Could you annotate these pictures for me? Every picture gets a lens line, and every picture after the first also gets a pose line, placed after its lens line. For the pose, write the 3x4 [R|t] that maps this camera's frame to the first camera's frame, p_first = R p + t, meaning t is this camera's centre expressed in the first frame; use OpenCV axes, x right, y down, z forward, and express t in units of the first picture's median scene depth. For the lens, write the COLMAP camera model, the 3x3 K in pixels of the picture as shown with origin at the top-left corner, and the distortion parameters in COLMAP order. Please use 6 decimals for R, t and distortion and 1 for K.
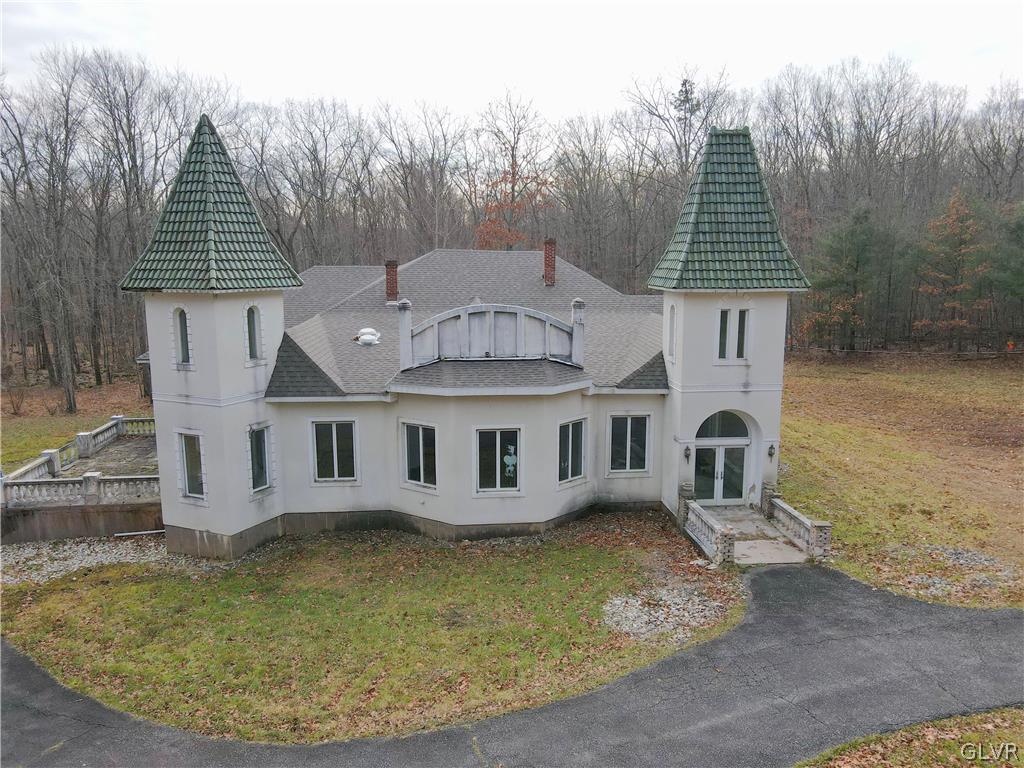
lens RADIAL K [[748.6, 0, 514.6], [0, 748.6, 385.0], [0, 0, 1]] dist [0.003853, 0.003311]
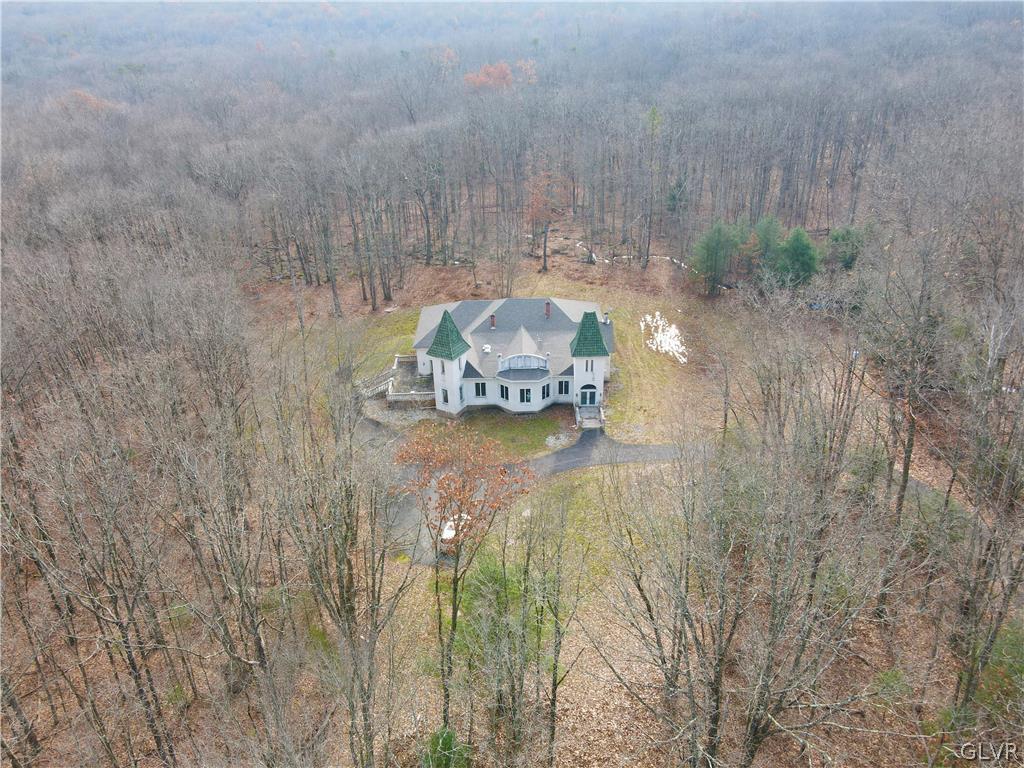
lens RADIAL K [[748.6, 0, 511.5], [0, 748.6, 383.8], [0, 0, 1]] dist [0.003853, 0.003311]
pose [[0.995506, 0.027547, -0.090600, 0.241392], [0.005679, 0.937665, 0.347494, -1.228354], [0.094525, -0.346447, 0.933295, -2.415599]]
